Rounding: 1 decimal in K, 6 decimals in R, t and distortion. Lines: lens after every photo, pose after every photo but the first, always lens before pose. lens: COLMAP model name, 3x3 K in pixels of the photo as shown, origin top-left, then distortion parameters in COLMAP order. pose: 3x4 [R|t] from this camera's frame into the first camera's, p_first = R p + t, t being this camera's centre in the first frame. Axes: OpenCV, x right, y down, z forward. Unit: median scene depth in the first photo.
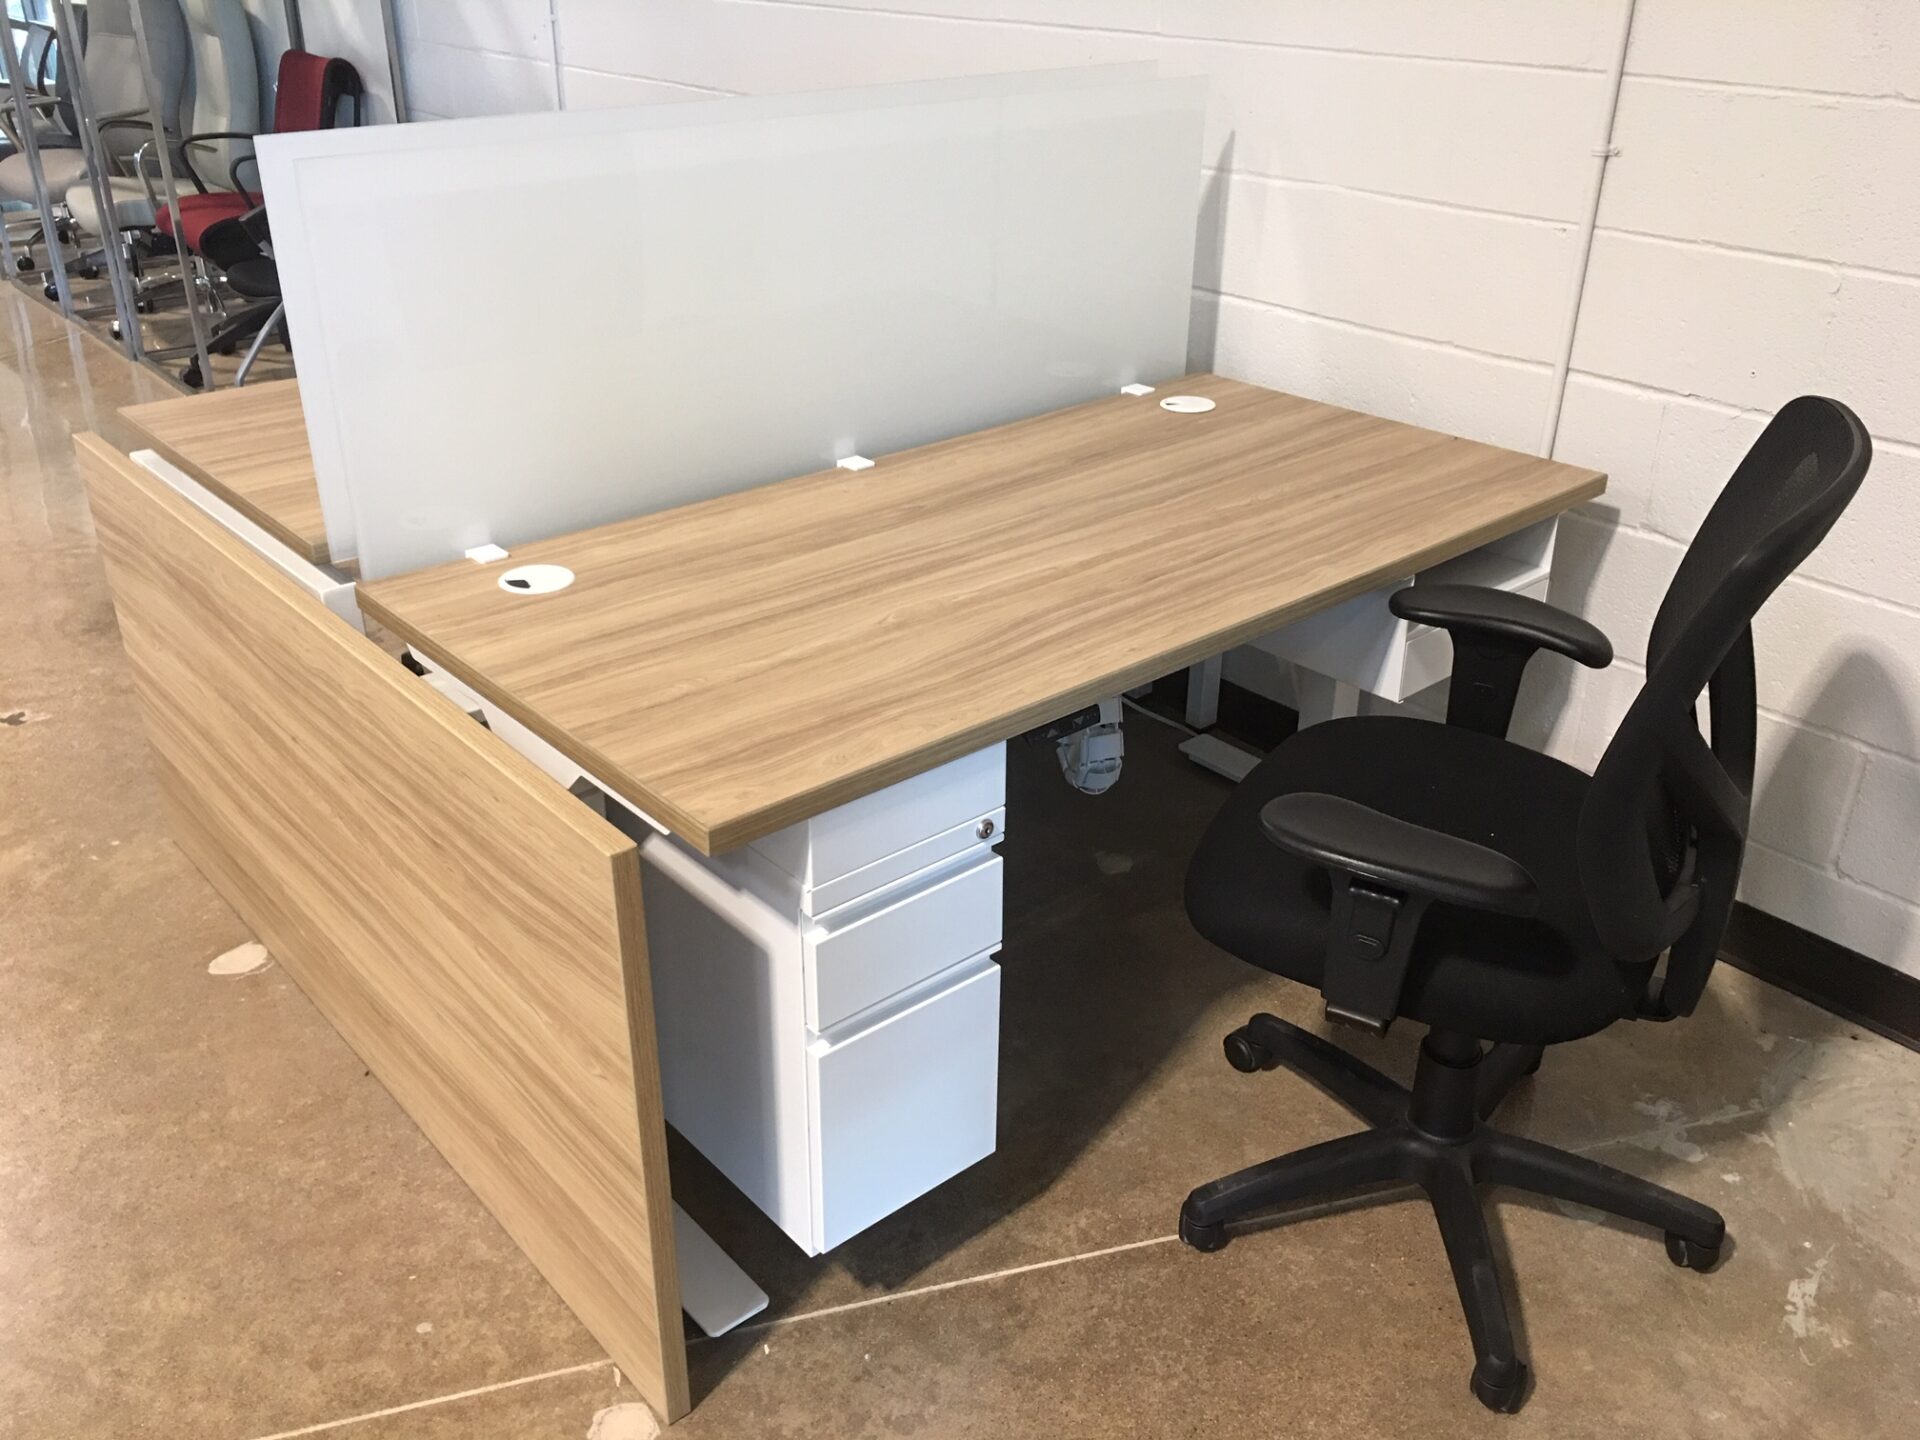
lens RADIAL K [[1649.6, 0, 948.7], [0, 1649.6, 703.2], [0, 0, 1]] dist [0.074113, -0.110100]
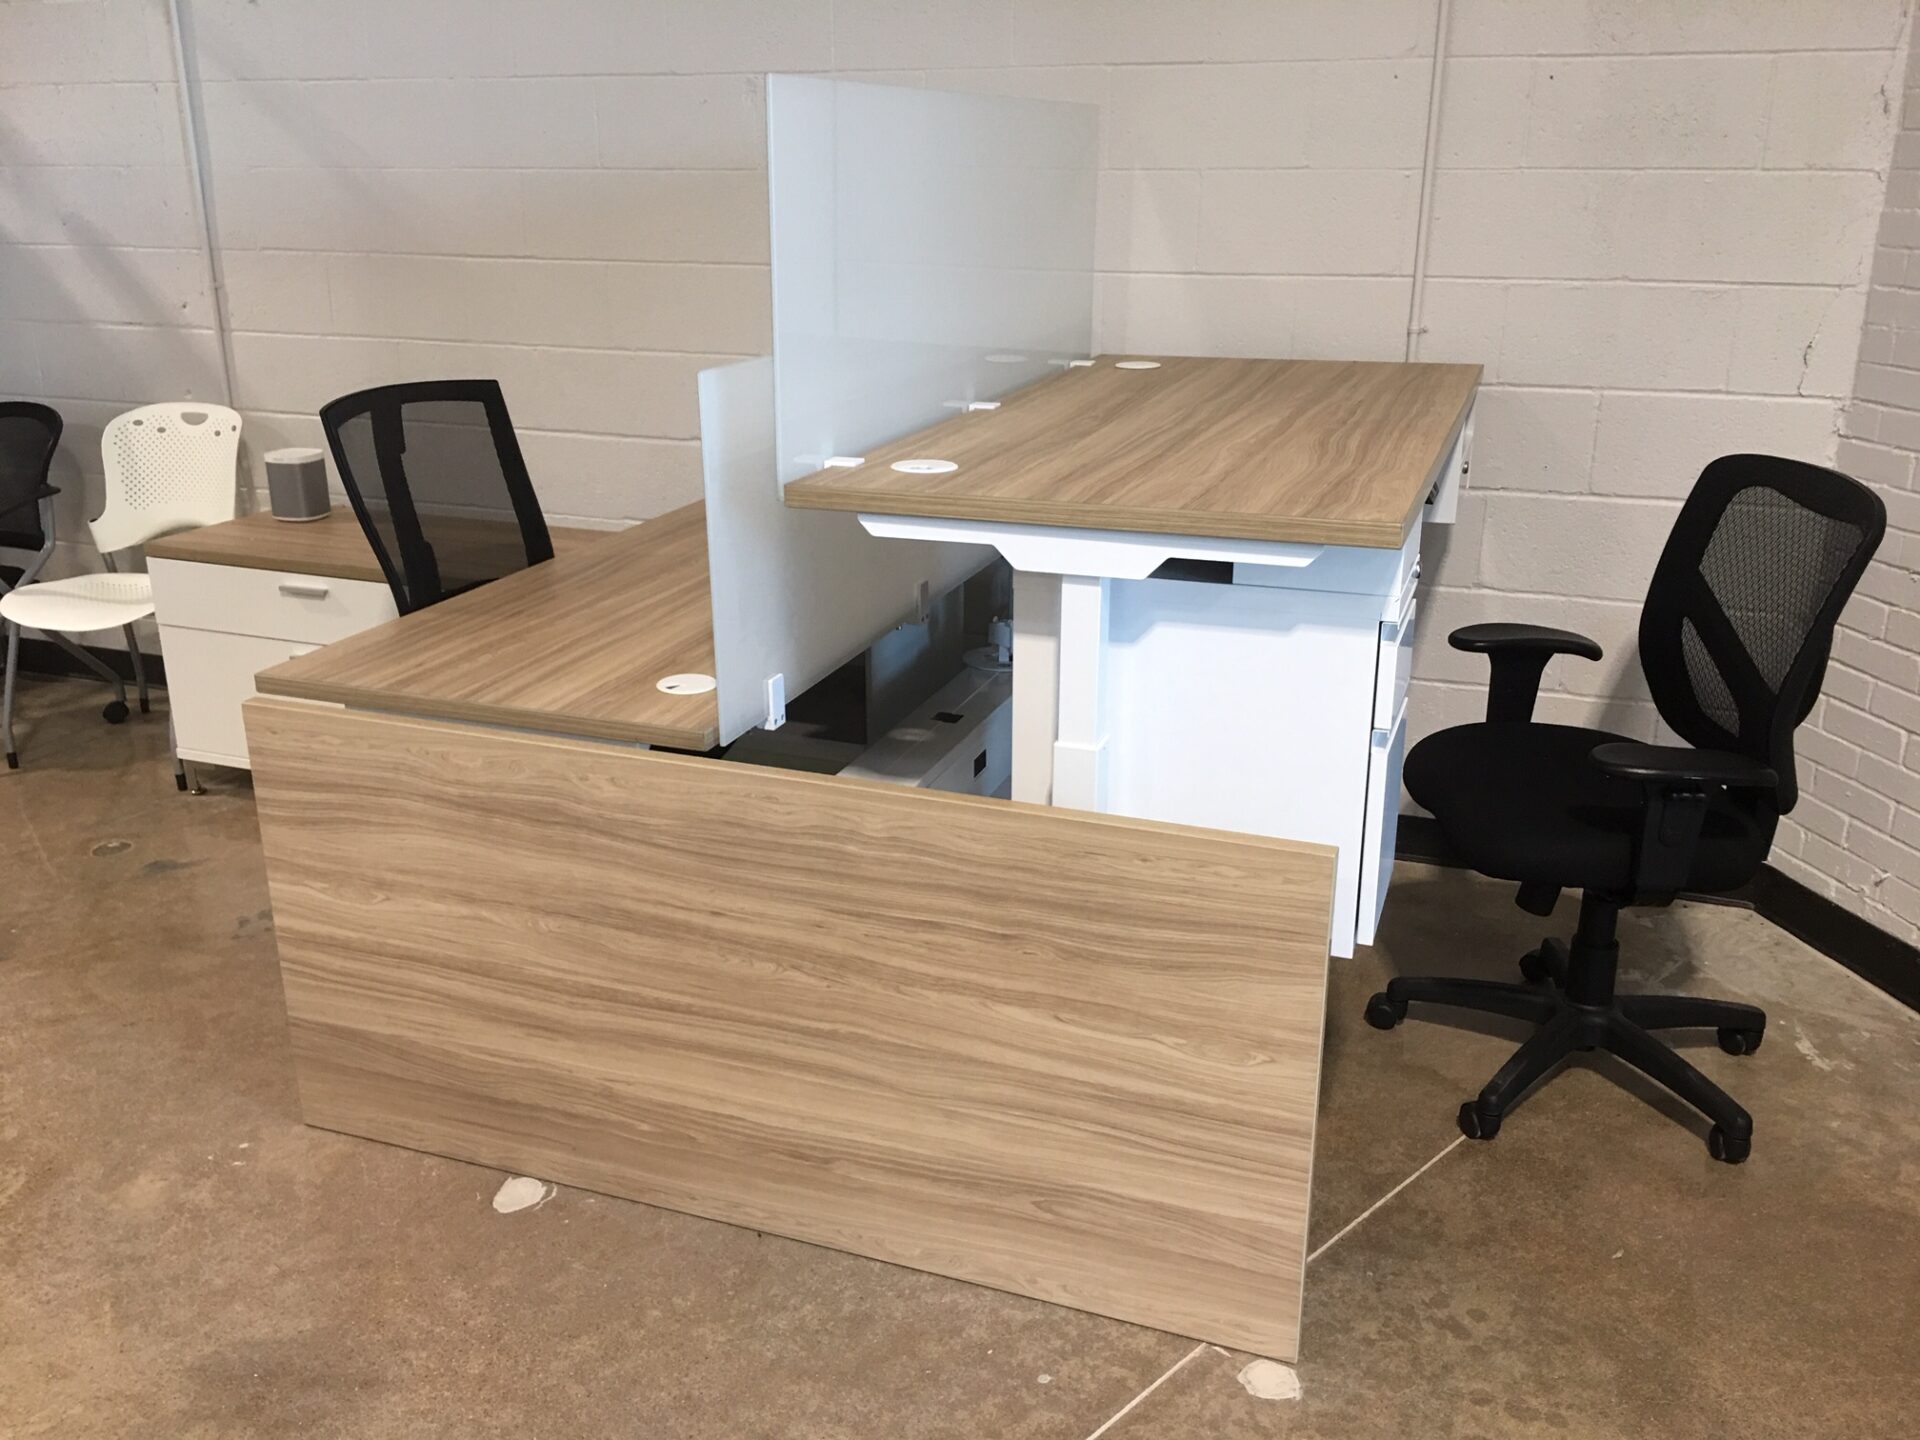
lens RADIAL K [[1650.9, 0, 943.1], [0, 1650.9, 710.2], [0, 0, 1]] dist [0.076542, -0.113761]
pose [[0.875831, -0.160192, 0.455257, -0.760333], [0.219044, 0.972495, -0.079208, 0.010755], [-0.430047, 0.169094, 0.886830, -0.036912]]
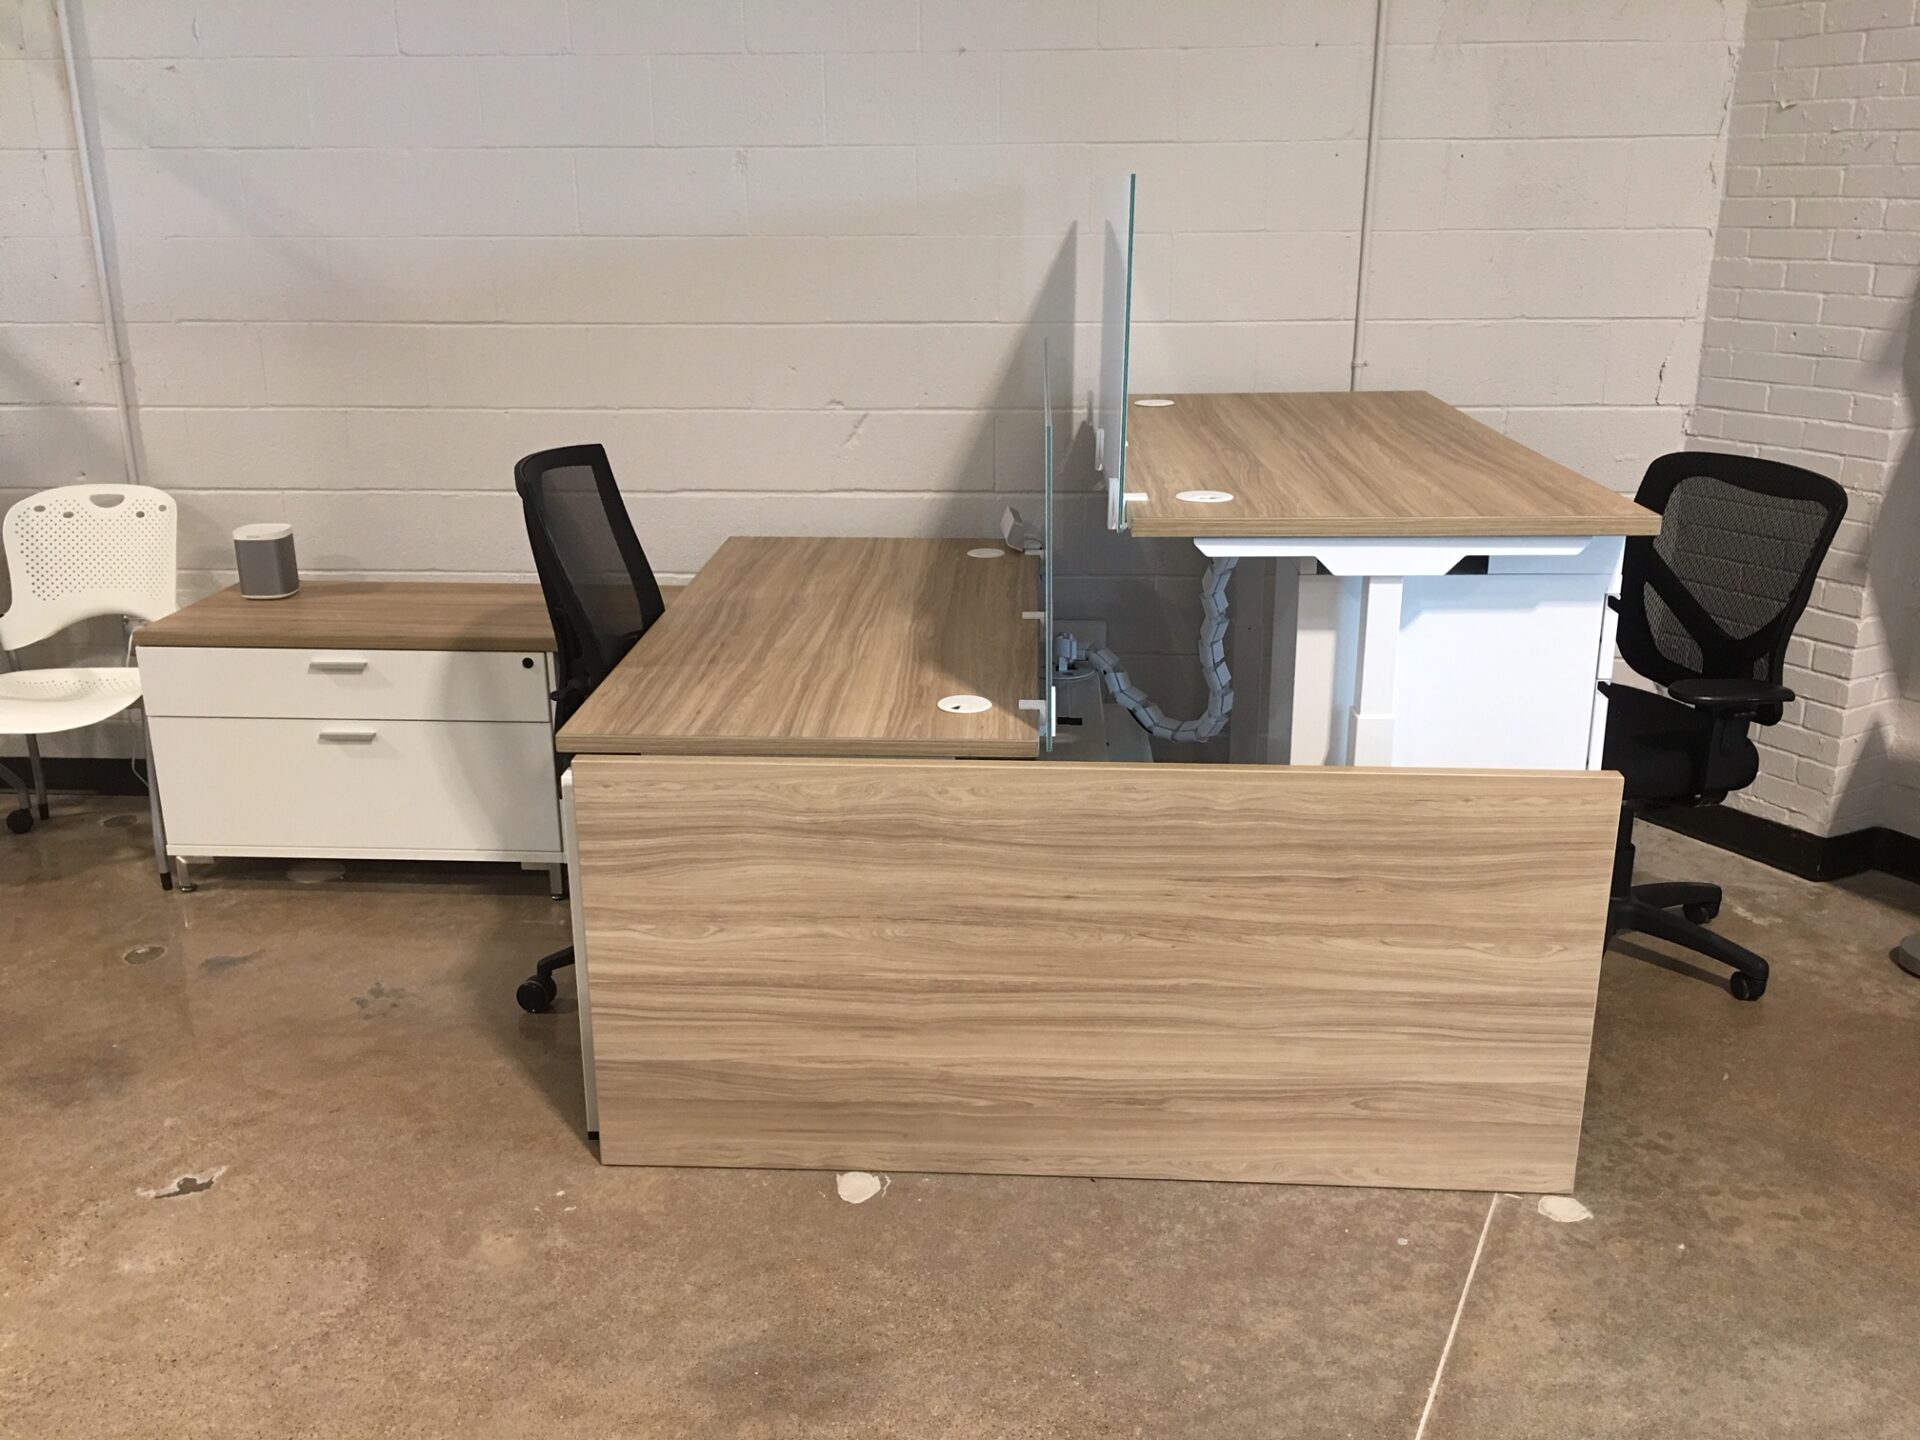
lens RADIAL K [[1649.6, 0, 948.7], [0, 1649.6, 703.2], [0, 0, 1]] dist [0.074113, -0.110100]
pose [[0.691112, -0.225266, 0.686745, -1.309289], [0.329100, 0.944050, -0.021526, -0.121274], [-0.643472, 0.240885, 0.726580, 0.141371]]
